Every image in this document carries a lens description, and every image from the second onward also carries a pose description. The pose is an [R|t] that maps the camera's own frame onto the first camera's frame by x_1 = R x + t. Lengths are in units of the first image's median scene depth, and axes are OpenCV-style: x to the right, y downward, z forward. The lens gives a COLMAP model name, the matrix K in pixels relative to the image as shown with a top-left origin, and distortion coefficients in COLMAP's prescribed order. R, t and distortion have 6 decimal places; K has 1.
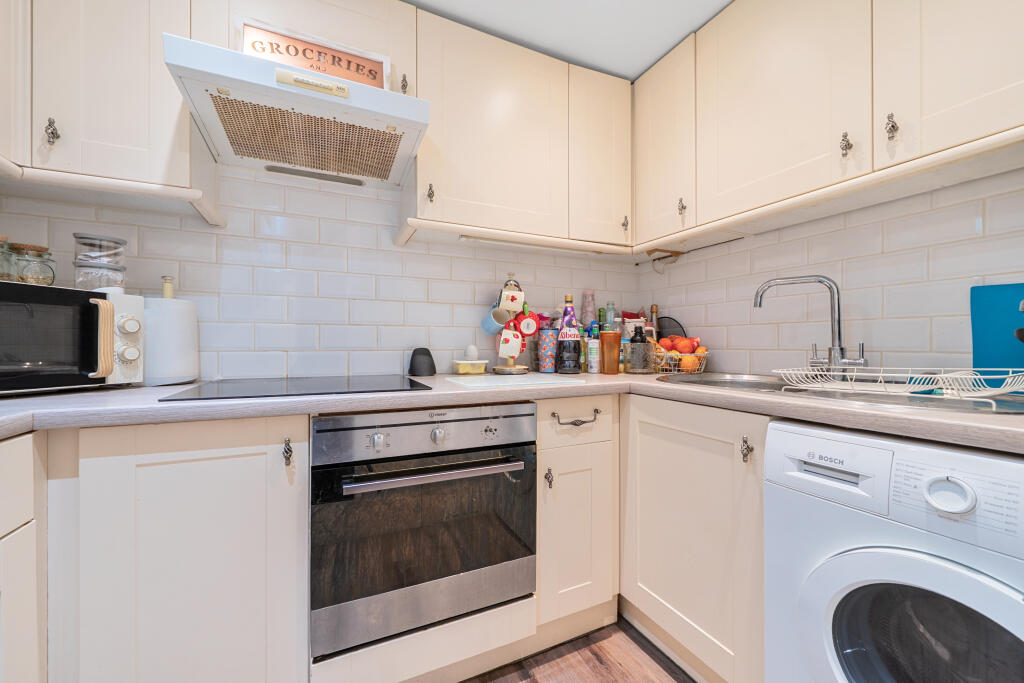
lens RADIAL K [[377.7, 0, 532.4], [0, 377.7, 341.0], [0, 0, 1]] dist [0.000100, 0.000047]
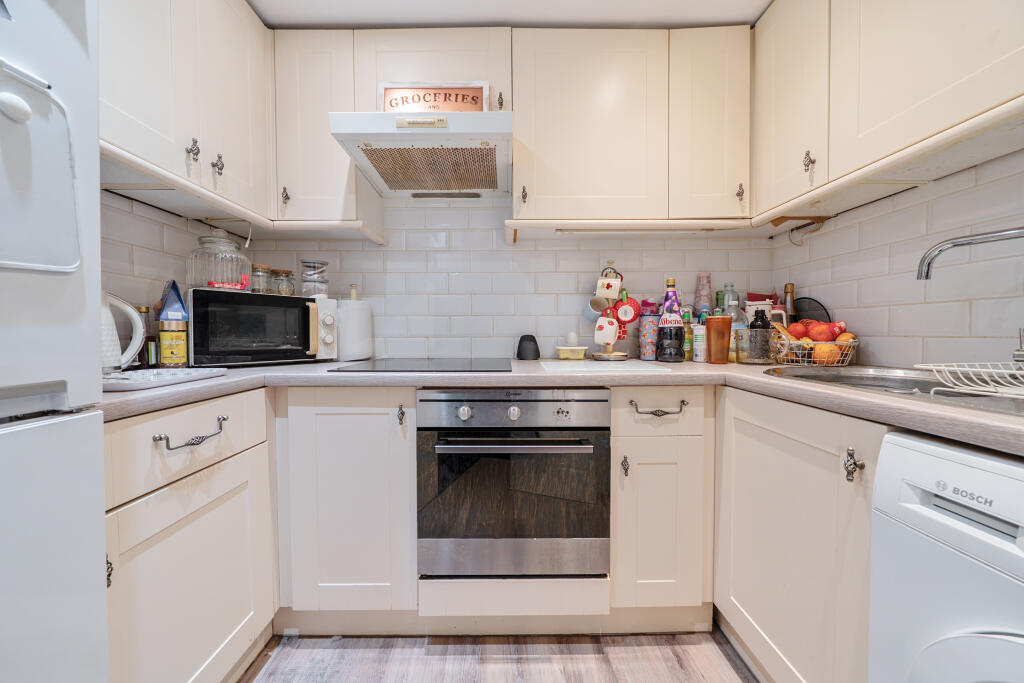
lens RADIAL K [[352.2, 0, 509.6], [0, 352.2, 338.5], [0, 0, 1]] dist [-0.002012, -0.000279]
pose [[0.911528, 0.003689, -0.411222, 0.136381], [0.007928, 0.999616, 0.026542, 0.001562], [0.411162, -0.027454, 0.911149, 0.038187]]
